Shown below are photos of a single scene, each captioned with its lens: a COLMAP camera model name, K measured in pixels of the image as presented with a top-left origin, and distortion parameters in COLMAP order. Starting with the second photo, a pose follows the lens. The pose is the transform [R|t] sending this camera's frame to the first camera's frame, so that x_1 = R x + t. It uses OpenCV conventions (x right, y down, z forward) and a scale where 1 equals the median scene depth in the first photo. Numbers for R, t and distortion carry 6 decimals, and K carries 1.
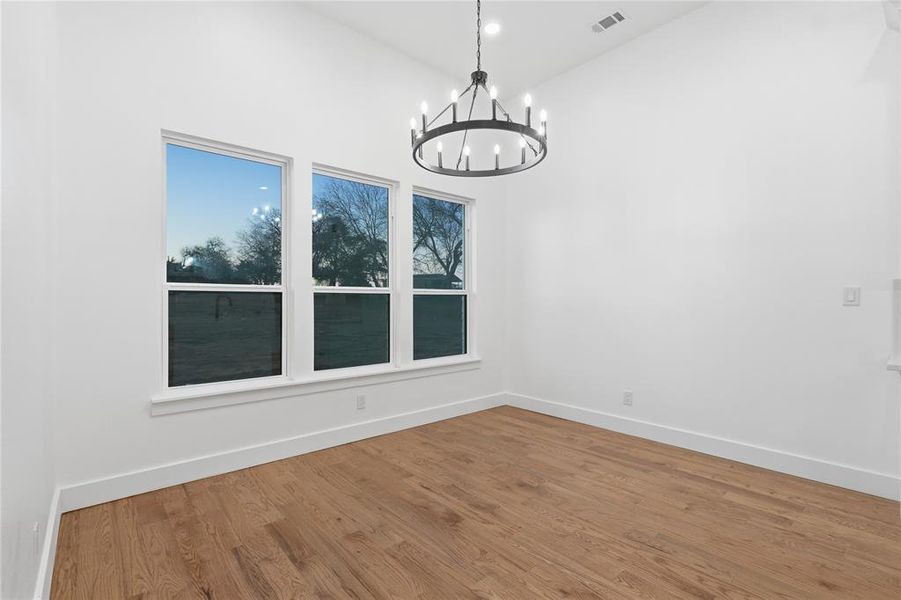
lens RADIAL K [[416.4, 0, 448.8], [0, 416.4, 304.8], [0, 0, 1]] dist [0.000518, 0.001364]
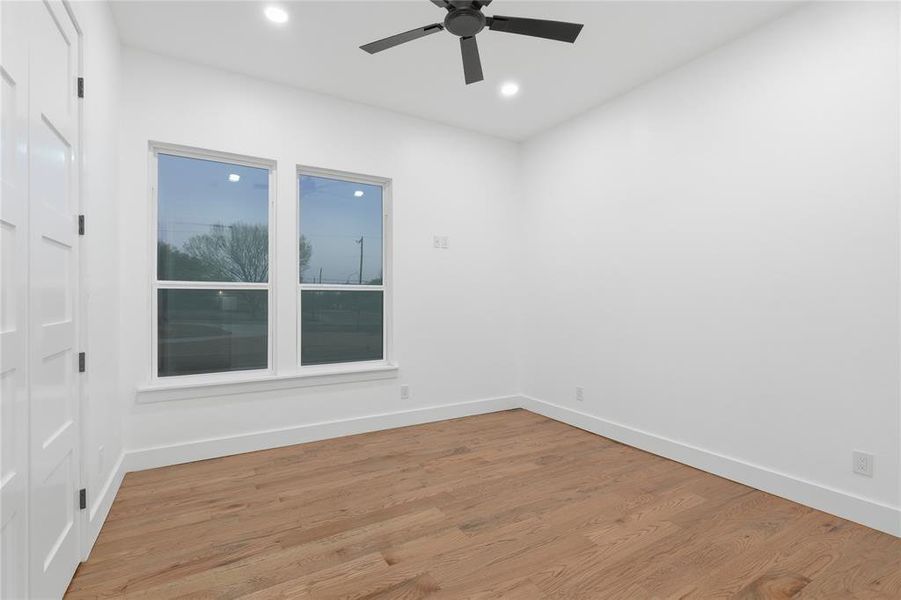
lens RADIAL K [[374.9, 0, 433.0], [0, 374.9, 300.9], [0, 0, 1]] dist [-0.003300, -0.000137]
pose [[0.971215, 0.002753, -0.238188, 0.264312], [-0.003059, 0.999995, -0.000916, -0.002469], [0.238184, 0.001618, 0.971219, 0.218231]]
